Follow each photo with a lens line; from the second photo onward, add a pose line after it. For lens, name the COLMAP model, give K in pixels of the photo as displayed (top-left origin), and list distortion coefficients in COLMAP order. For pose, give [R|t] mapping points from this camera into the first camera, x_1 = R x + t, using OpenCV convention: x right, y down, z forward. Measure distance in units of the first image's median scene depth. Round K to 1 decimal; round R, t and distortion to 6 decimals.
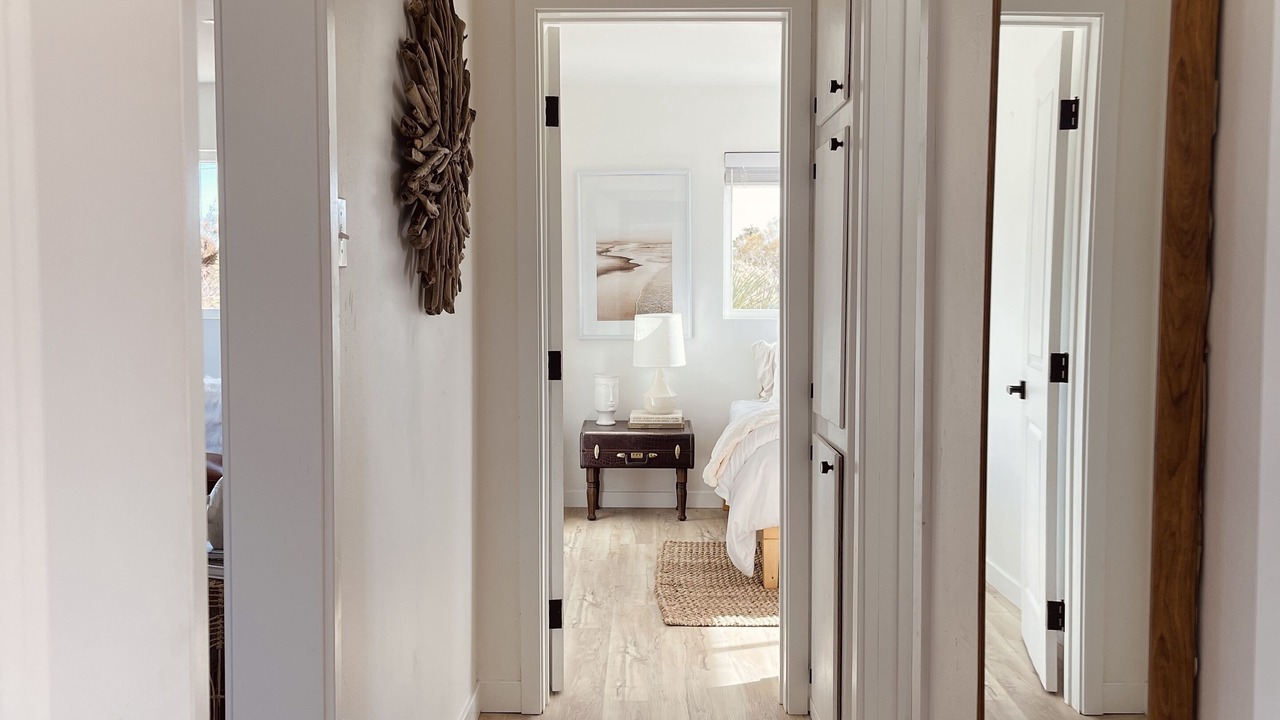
lens RADIAL K [[973.6, 0, 640.0], [0, 973.6, 360.0], [0, 0, 1]] dist [0.080200, -0.091317]
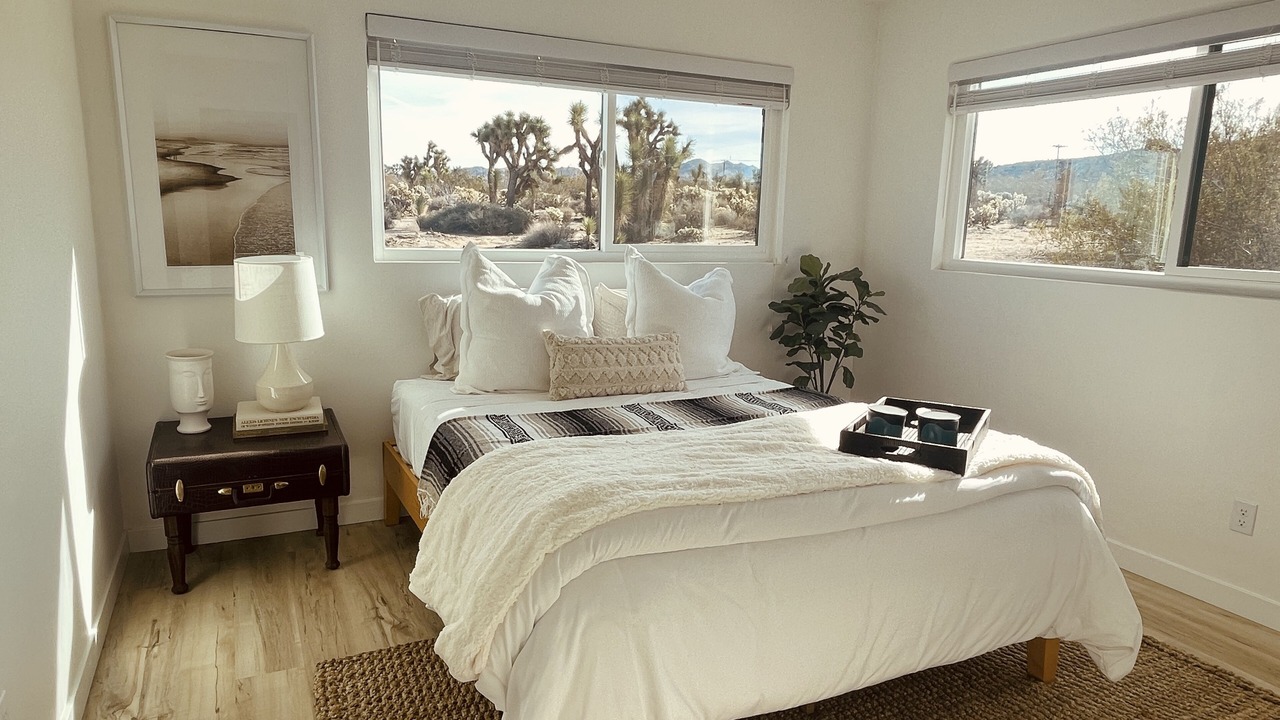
lens RADIAL K [[798.1, 0, 639.0], [0, 798.1, 368.1], [0, 0, 1]] dist [-0.005755, -0.002261]
pose [[0.892789, -0.061923, 0.446198, -0.005338], [0.003048, 0.991315, 0.131475, -0.042652], [-0.450464, -0.116019, 0.885224, 0.409252]]
